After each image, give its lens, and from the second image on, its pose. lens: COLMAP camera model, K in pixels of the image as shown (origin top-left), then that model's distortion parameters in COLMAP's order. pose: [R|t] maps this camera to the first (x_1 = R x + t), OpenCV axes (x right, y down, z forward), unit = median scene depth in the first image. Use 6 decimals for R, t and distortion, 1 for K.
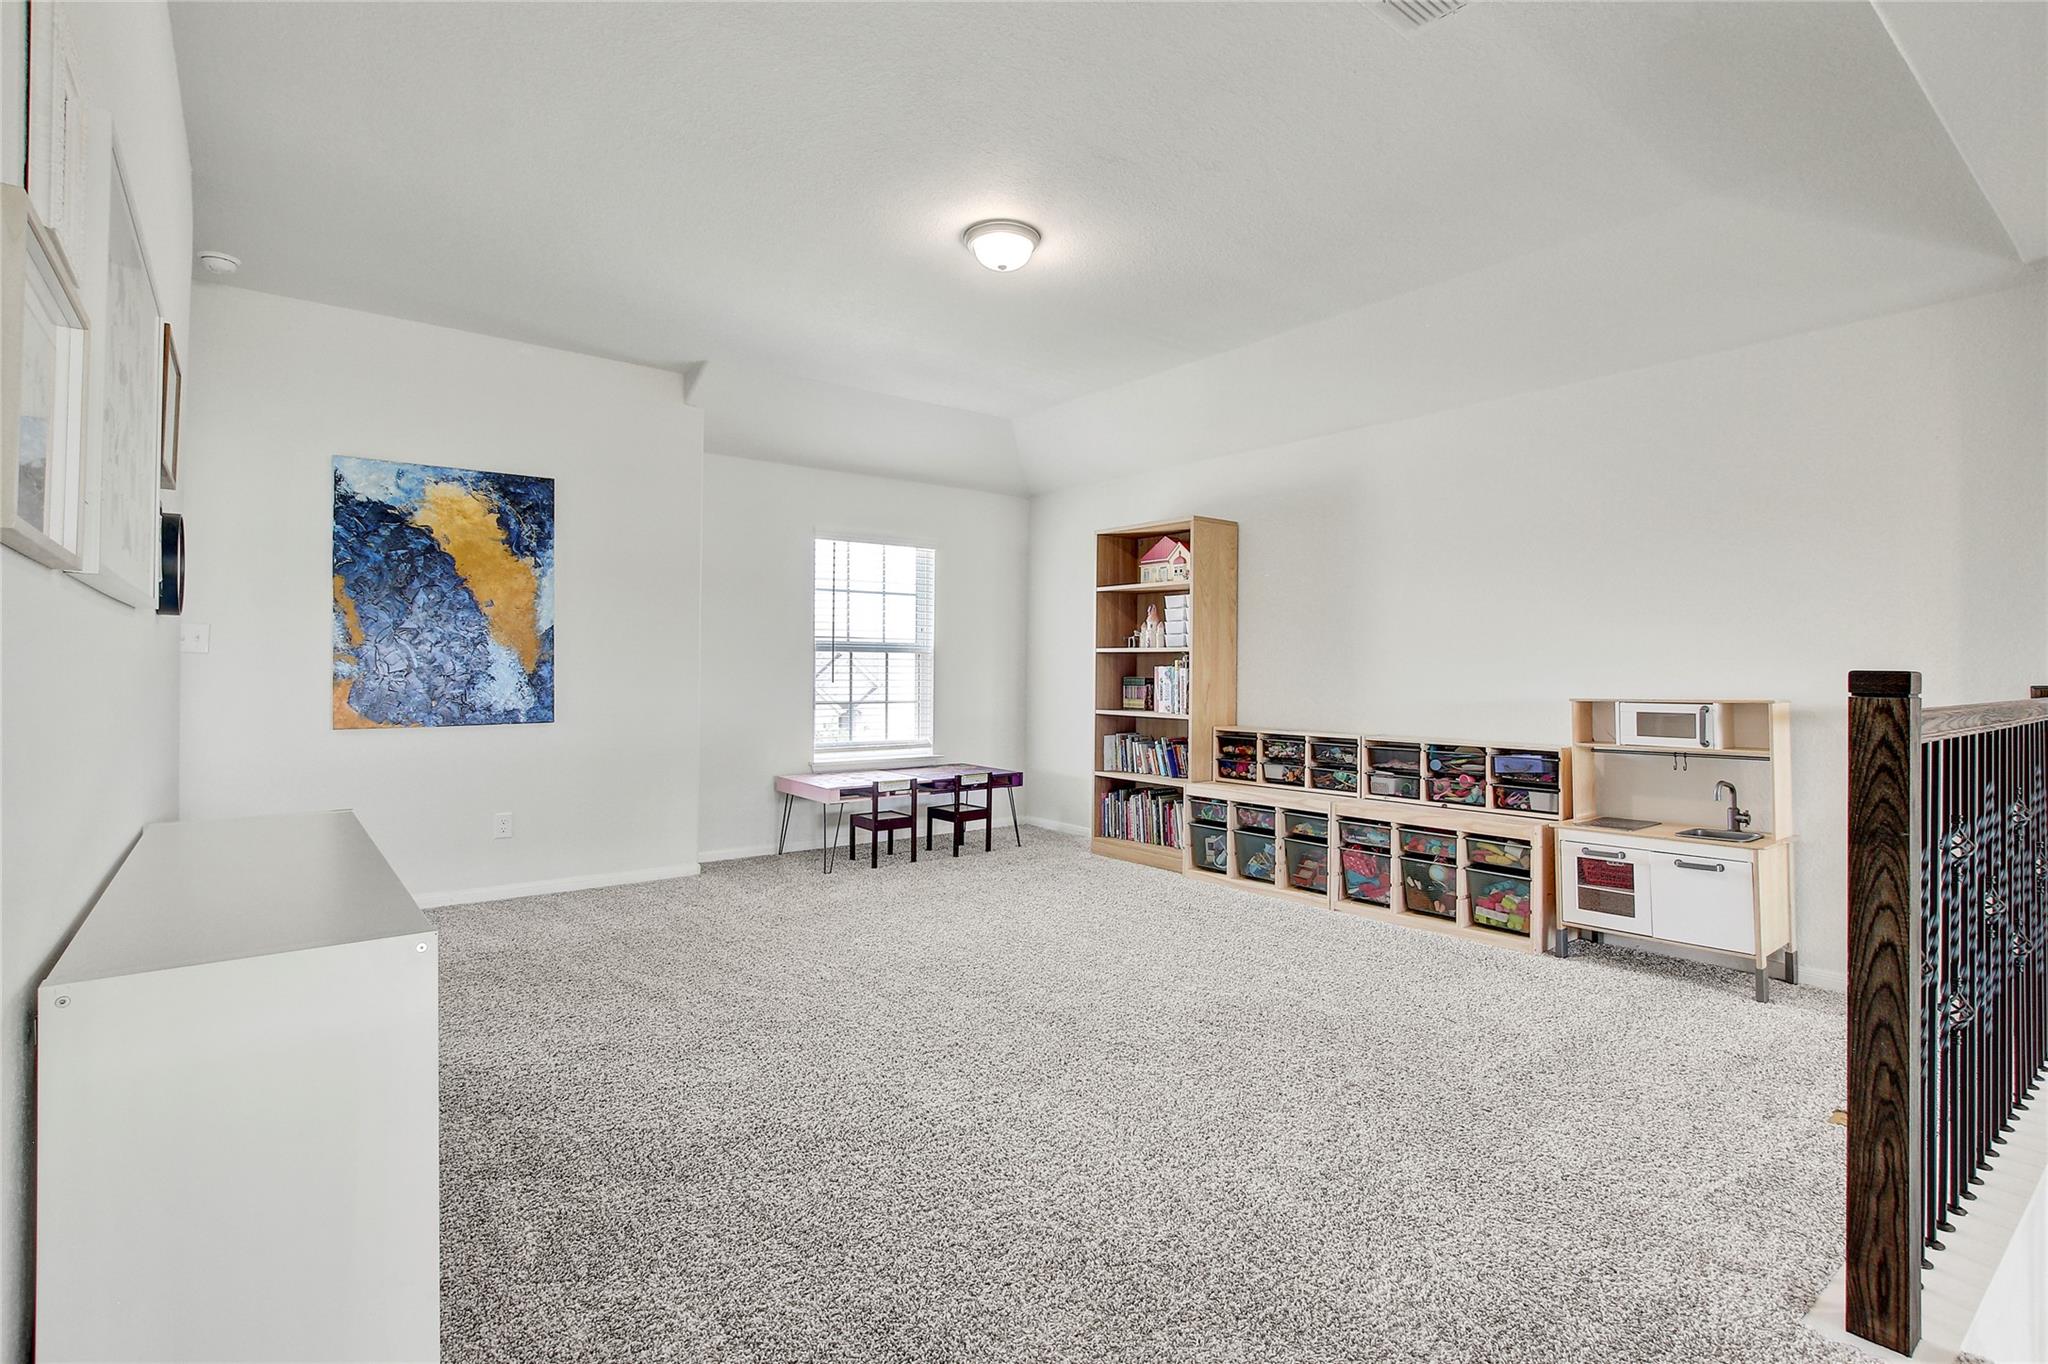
lens RADIAL K [[946.2, 0, 1018.4], [0, 946.2, 672.3], [0, 0, 1]] dist [-0.004636, -0.001210]
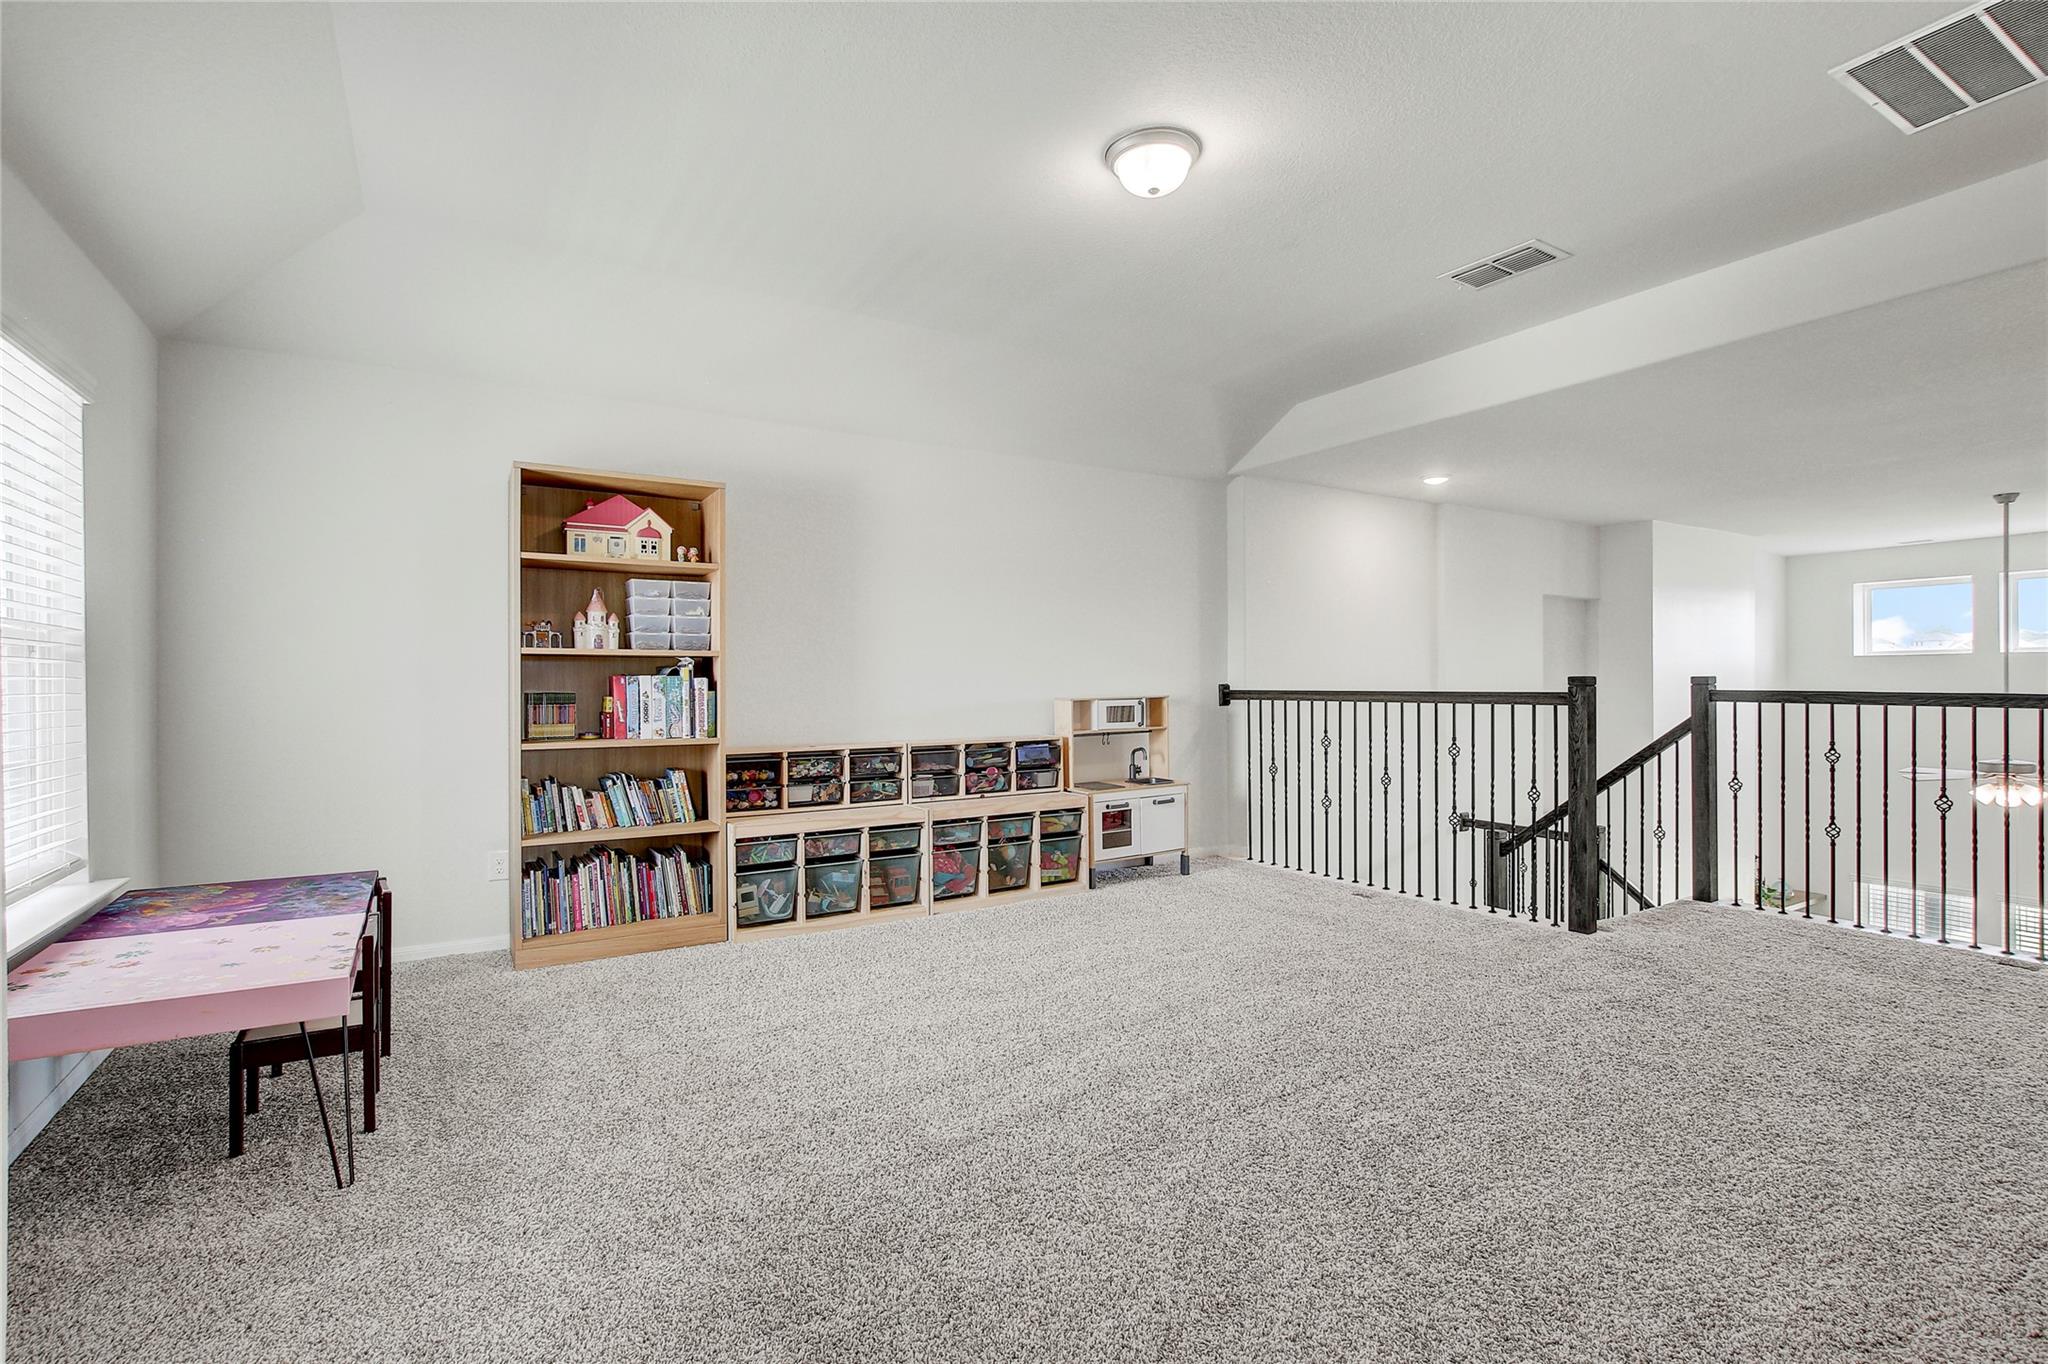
lens RADIAL K [[946.2, 0, 1019.5], [0, 946.2, 679.9], [0, 0, 1]] dist [-0.004636, -0.001210]
pose [[0.138483, -0.005285, 0.990351, -0.631987], [0.007550, 0.999962, 0.004281, -0.004587], [-0.990336, 0.006885, 0.138518, 0.734401]]
